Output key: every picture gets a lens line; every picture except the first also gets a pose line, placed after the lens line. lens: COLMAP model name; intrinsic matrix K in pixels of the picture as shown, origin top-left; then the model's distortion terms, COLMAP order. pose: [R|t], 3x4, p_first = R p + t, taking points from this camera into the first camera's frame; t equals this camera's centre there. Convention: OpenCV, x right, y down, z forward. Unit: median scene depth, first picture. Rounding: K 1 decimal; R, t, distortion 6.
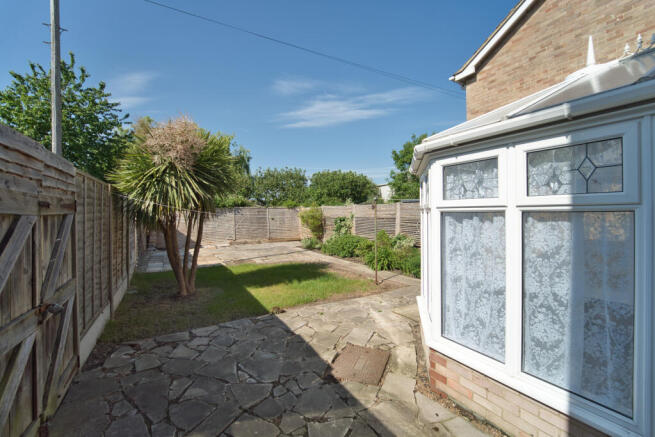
lens RADIAL K [[274.8, 0, 329.4], [0, 274.8, 214.3], [0, 0, 1]] dist [-0.020235, -0.001499]
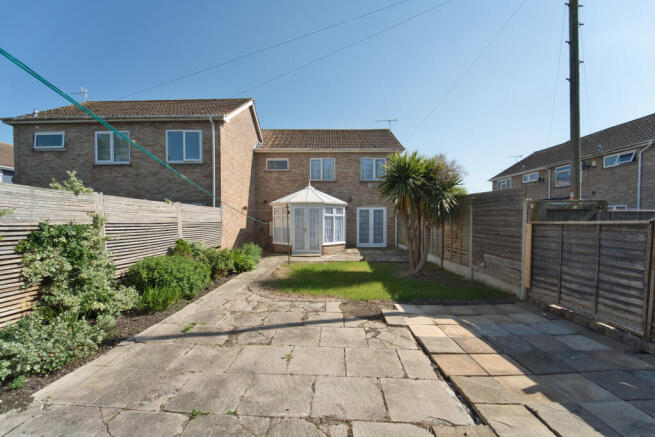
lens RADIAL K [[274.8, 0, 326.5], [0, 274.8, 221.0], [0, 0, 1]] dist [-0.020235, -0.001499]
pose [[-0.858607, 0.007750, 0.512576, -0.349249], [0.010098, 0.999947, 0.001797, 0.008052], [-0.512535, 0.006719, -0.858640, 0.969677]]
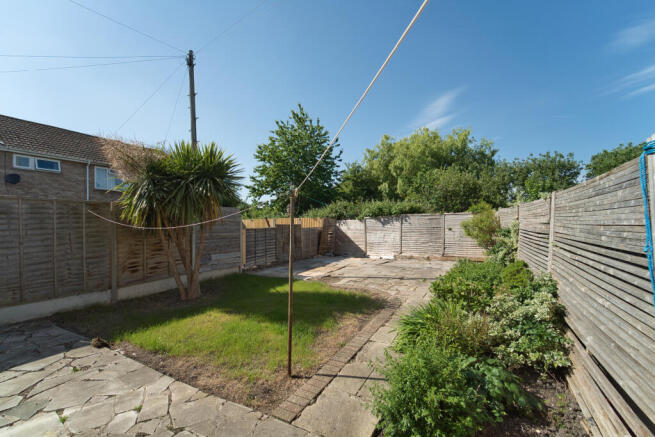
lens RADIAL K [[274.8, 0, 328.2], [0, 274.8, 219.3], [0, 0, 1]] dist [-0.020235, -0.001499]
pose [[0.527792, -0.011041, -0.849302, 0.266944], [0.001850, 0.999928, -0.011850, -0.001555], [0.849372, 0.004683, 0.527775, 0.360192]]
